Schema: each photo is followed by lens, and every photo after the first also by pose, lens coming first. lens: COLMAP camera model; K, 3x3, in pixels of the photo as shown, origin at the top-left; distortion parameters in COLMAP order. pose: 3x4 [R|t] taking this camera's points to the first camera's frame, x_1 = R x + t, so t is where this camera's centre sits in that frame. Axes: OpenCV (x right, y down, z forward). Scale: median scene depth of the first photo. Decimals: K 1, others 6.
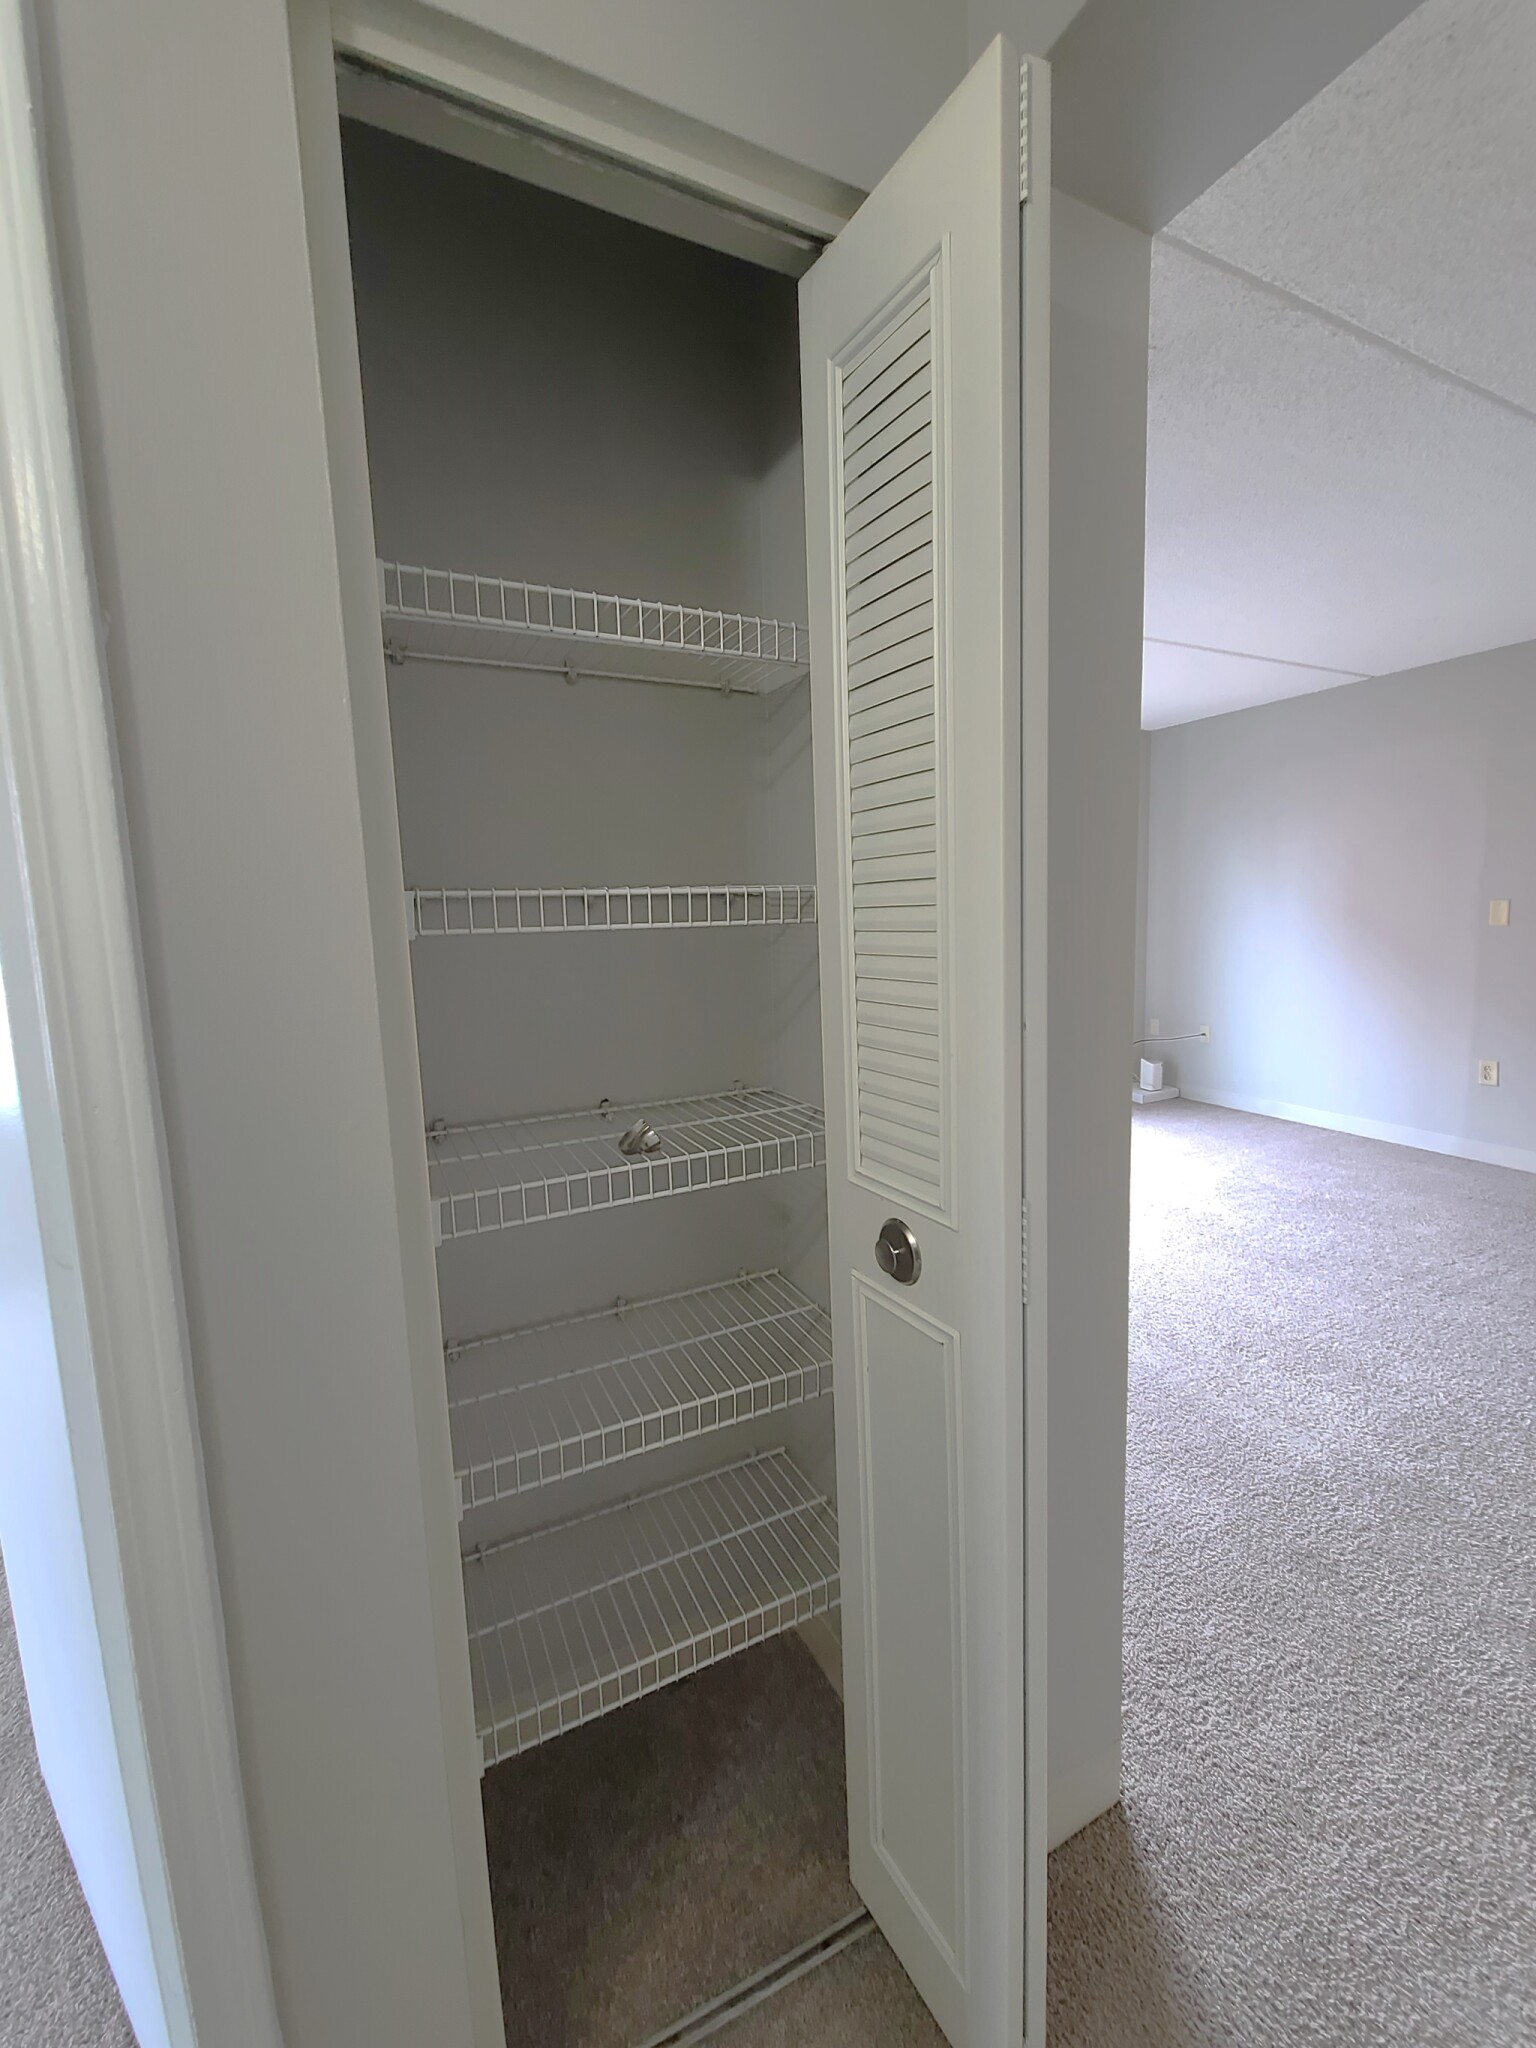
lens RADIAL K [[837.2, 0, 772.9], [0, 837.2, 994.8], [0, 0, 1]] dist [0.000528, 0.000036]
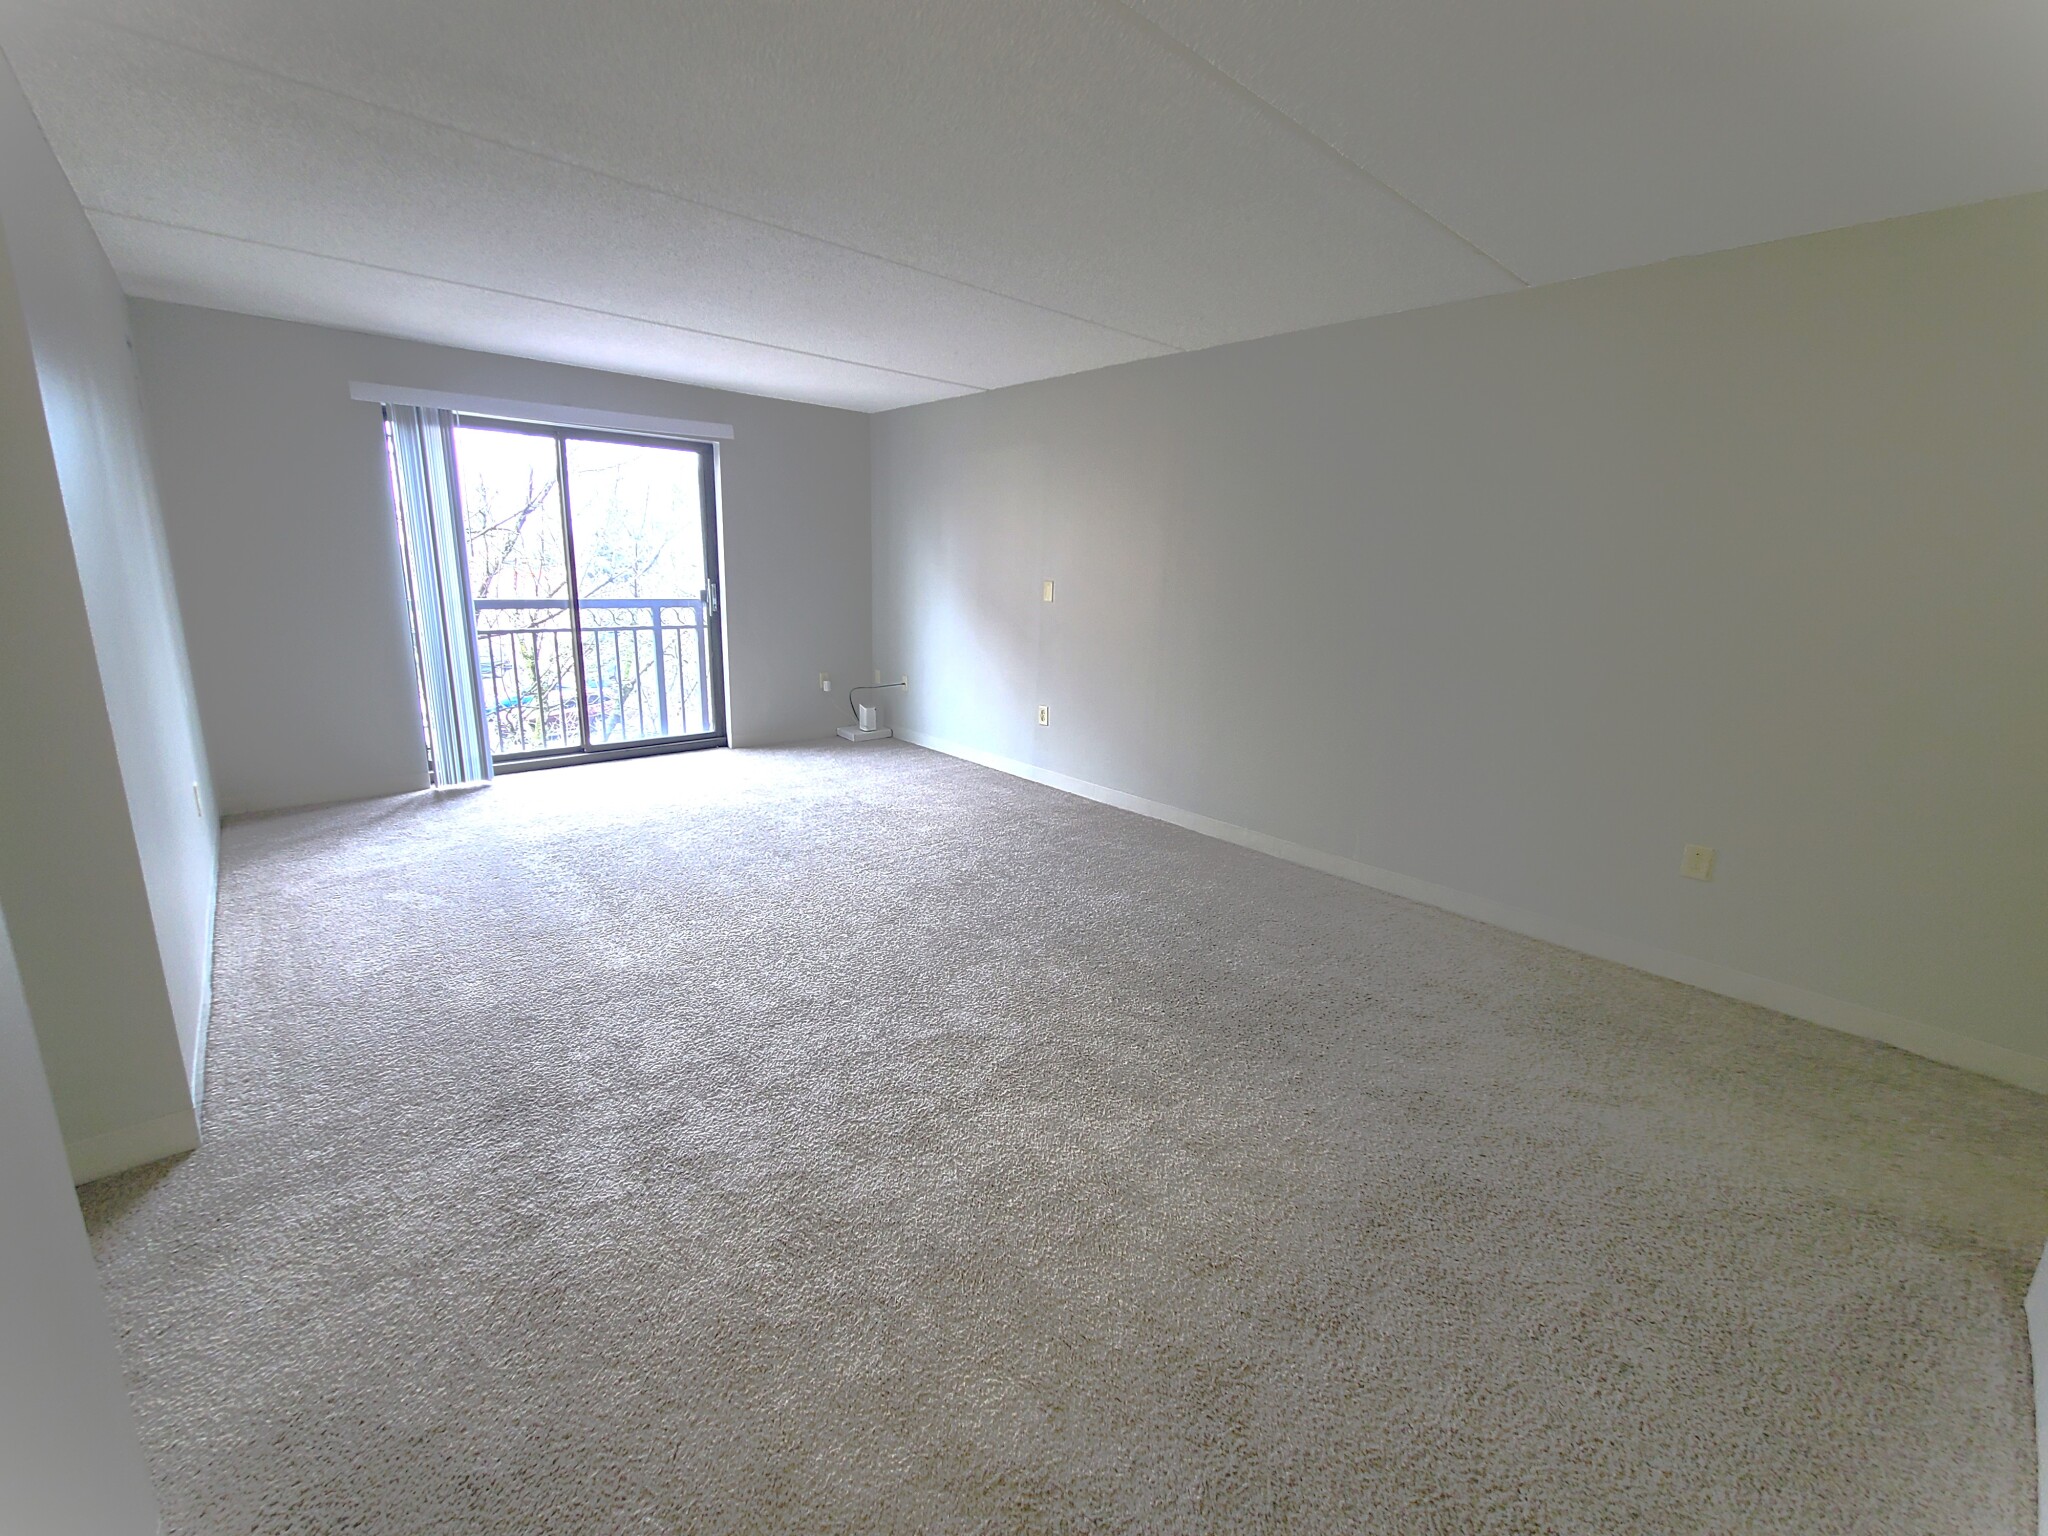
lens RADIAL K [[832.2, 0, 1009.9], [0, 832.2, 747.0], [0, 0, 1]] dist [-0.000963, -0.000114]
pose [[0.965322, 0.008167, 0.260936, 0.468353], [-0.038290, 0.993131, 0.110567, -0.001048], [-0.258241, -0.116724, 0.959003, -0.244612]]
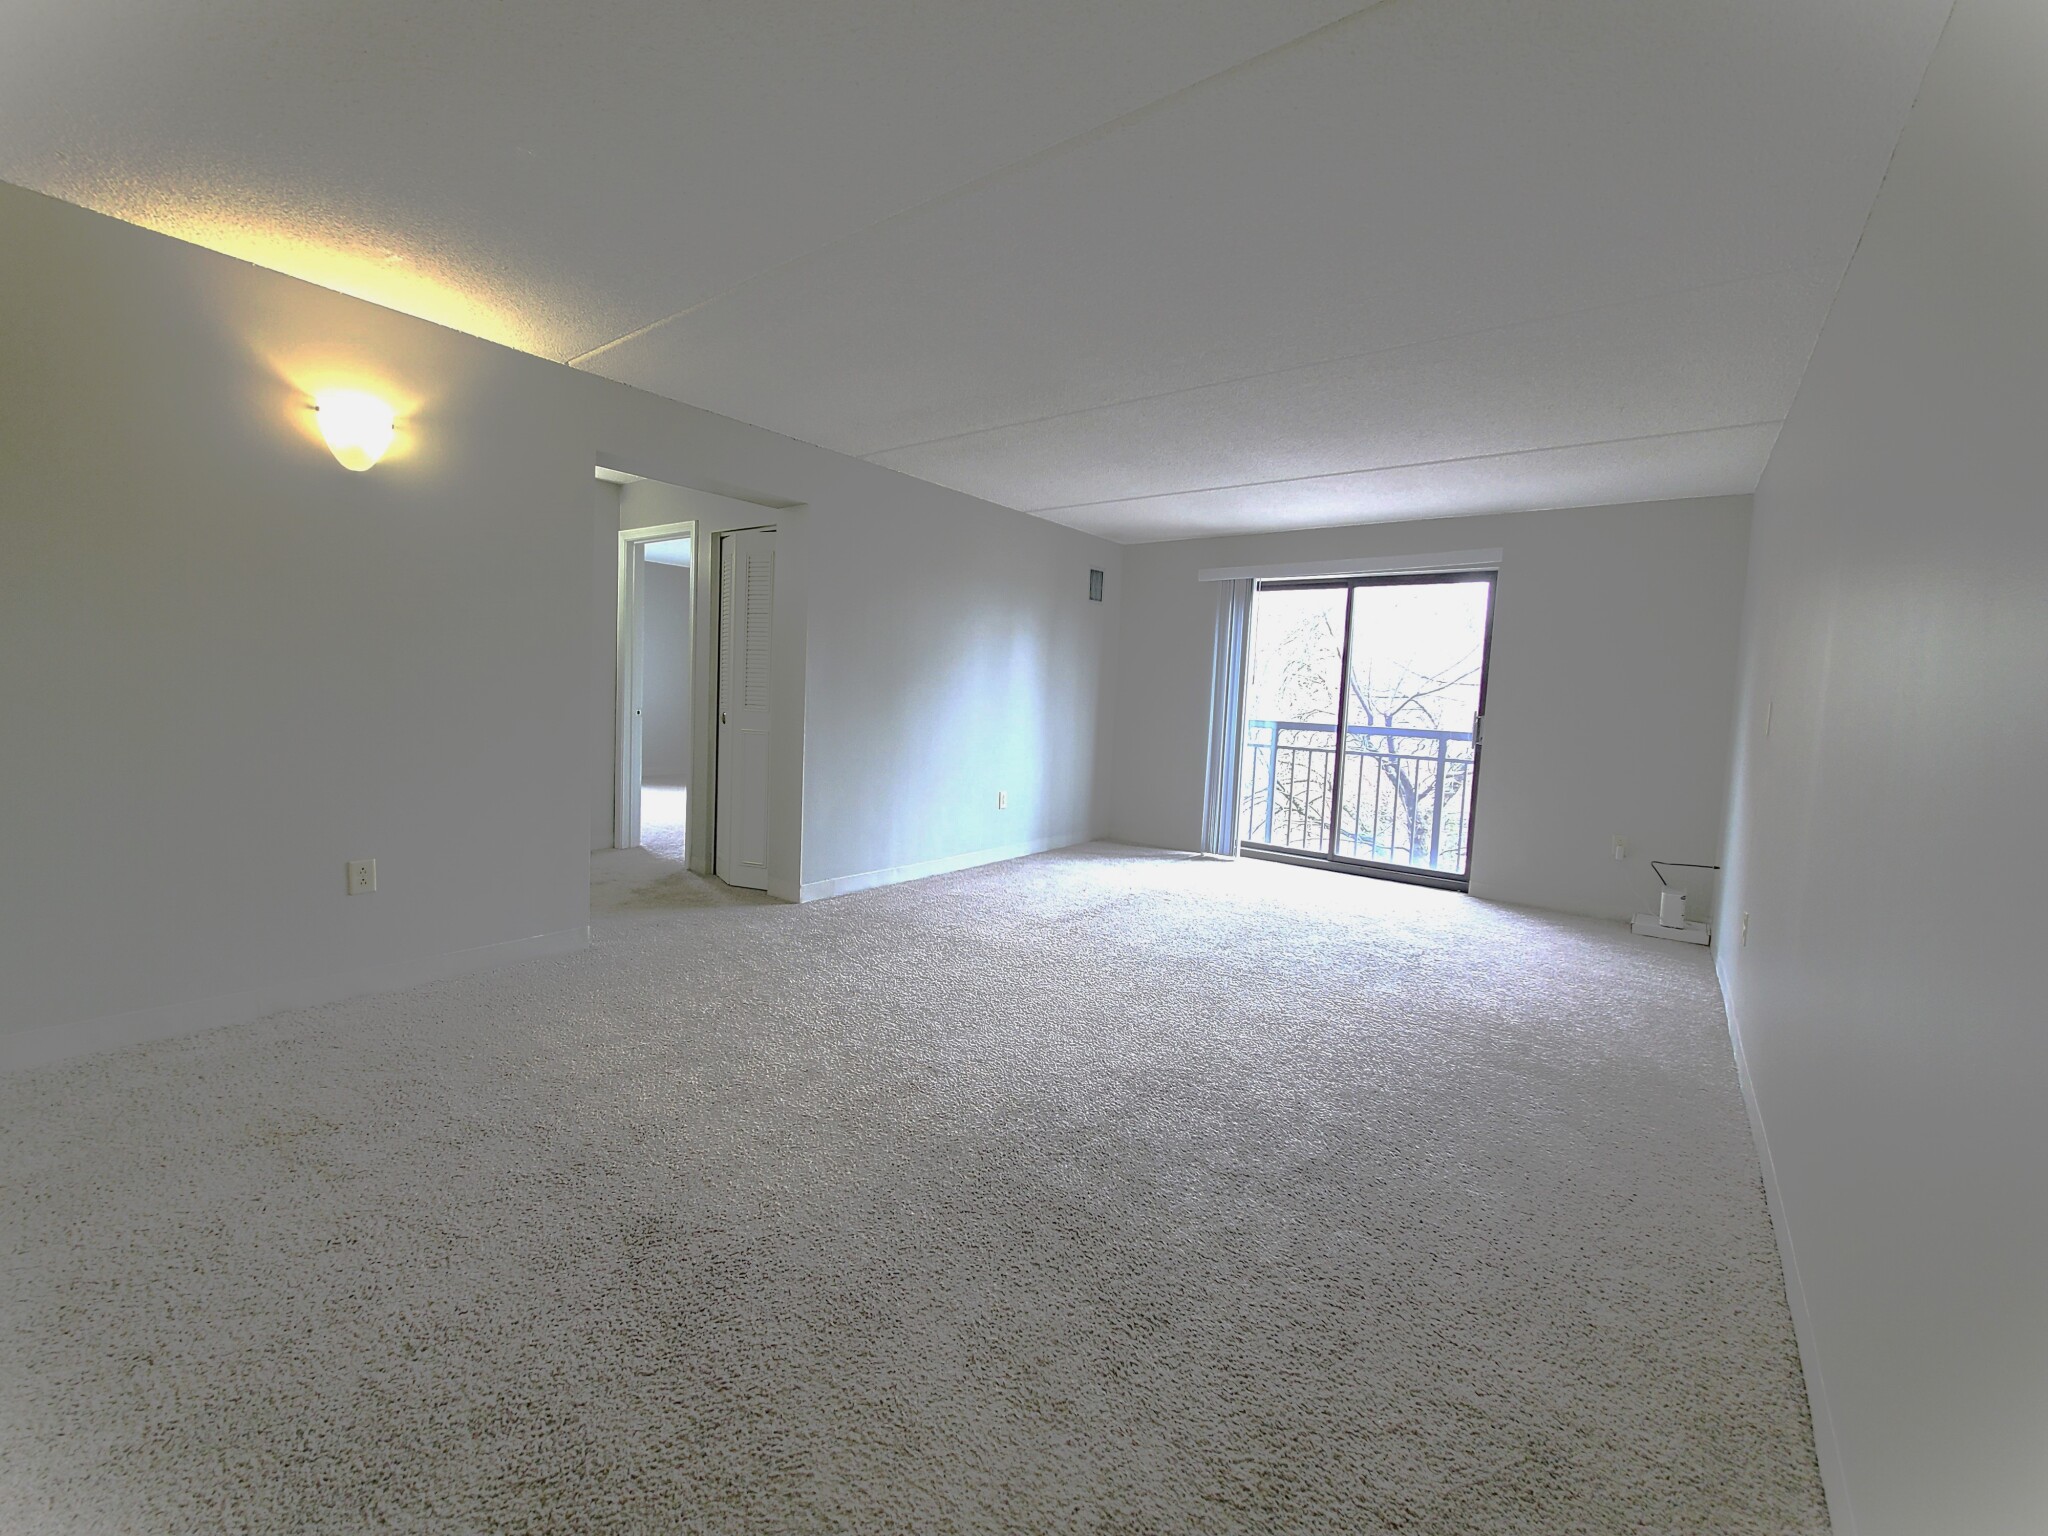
lens RADIAL K [[832.2, 0, 1009.9], [0, 832.2, 747.0], [0, 0, 1]] dist [-0.000963, -0.000114]
pose [[0.428959, 0.109905, -0.896613, 1.242302], [-0.147363, 0.987788, 0.050579, -0.008710], [0.891223, 0.110431, 0.439917, 0.054793]]
